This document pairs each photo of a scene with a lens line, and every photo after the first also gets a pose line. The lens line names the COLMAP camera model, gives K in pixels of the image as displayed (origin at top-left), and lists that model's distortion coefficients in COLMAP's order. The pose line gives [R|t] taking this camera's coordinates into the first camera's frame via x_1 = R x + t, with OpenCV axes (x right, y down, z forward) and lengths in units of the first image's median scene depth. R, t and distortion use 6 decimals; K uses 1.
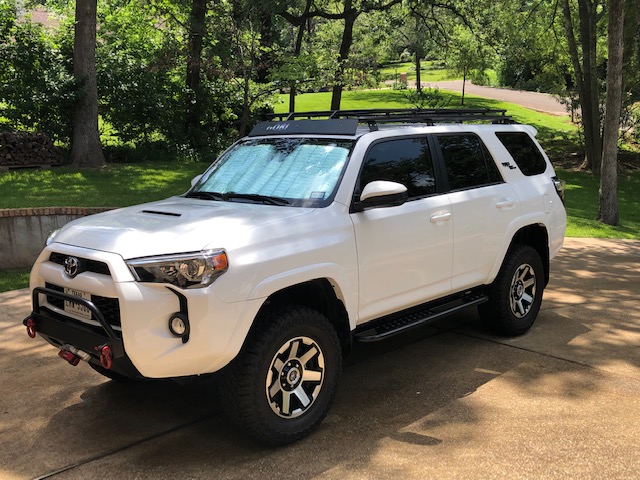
lens RADIAL K [[684.9, 0, 320.0], [0, 684.9, 240.0], [0, 0, 1]] dist [0.021069, -0.020425]
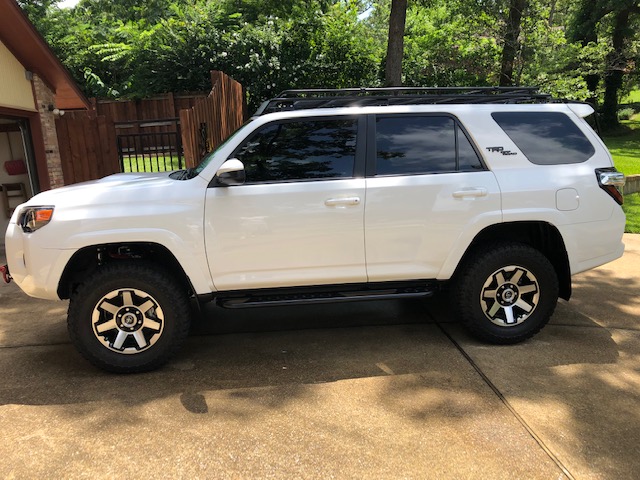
lens RADIAL K [[526.2, 0, 320.0], [0, 526.2, 240.0], [0, 0, 1]] dist [0.002898, 0.001231]
pose [[0.779744, 0.123575, -0.613783, 0.633065], [-0.090758, 0.992283, 0.084481, -0.039022], [0.619486, -0.010168, 0.784942, 0.403583]]
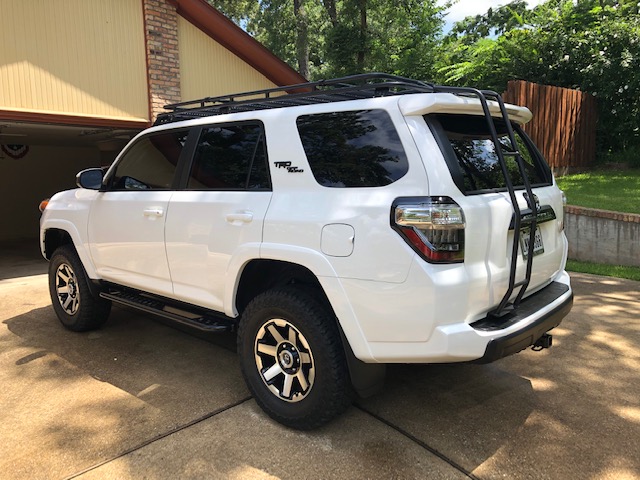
lens RADIAL K [[531.9, 0, 320.0], [0, 531.9, 240.0], [0, 0, 1]] dist [0.004786, -0.005361]
pose [[0.025376, 0.162375, -0.986403, 0.963554], [-0.138703, 0.977749, 0.157382, -0.151536], [0.990009, 0.132823, 0.047333, 1.237046]]
